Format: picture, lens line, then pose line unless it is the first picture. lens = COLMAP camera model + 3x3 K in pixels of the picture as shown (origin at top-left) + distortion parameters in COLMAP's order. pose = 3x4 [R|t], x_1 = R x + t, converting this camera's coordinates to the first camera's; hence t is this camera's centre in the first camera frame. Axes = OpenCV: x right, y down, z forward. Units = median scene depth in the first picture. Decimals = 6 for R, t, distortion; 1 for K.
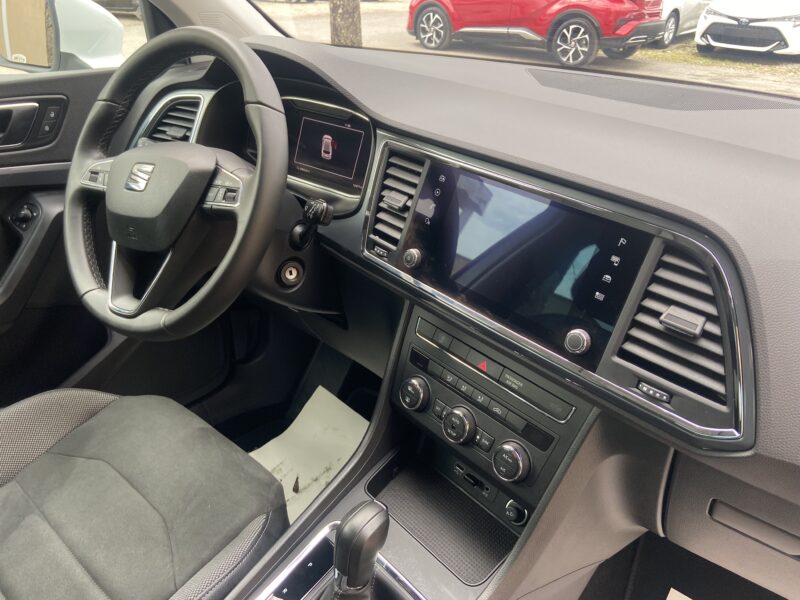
lens RADIAL K [[598.9, 0, 404.8], [0, 598.9, 299.6], [0, 0, 1]] dist [0.109238, -0.127101]
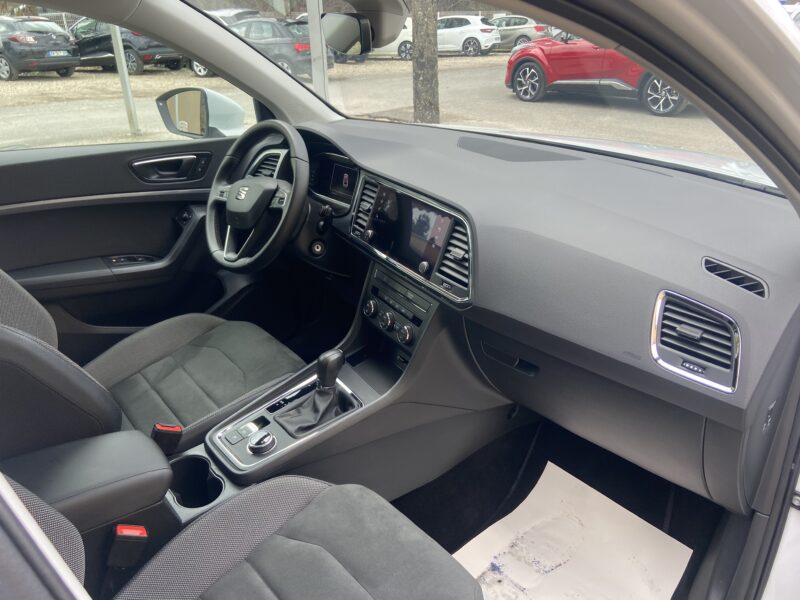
lens RADIAL K [[598.9, 0, 405.2], [0, 598.9, 301.5], [0, 0, 1]] dist [0.109238, -0.127101]
pose [[0.983705, 0.041485, -0.174936, 0.410064], [-0.052978, 0.996697, -0.061547, 0.223559], [0.171805, 0.069812, 0.982654, -0.755765]]
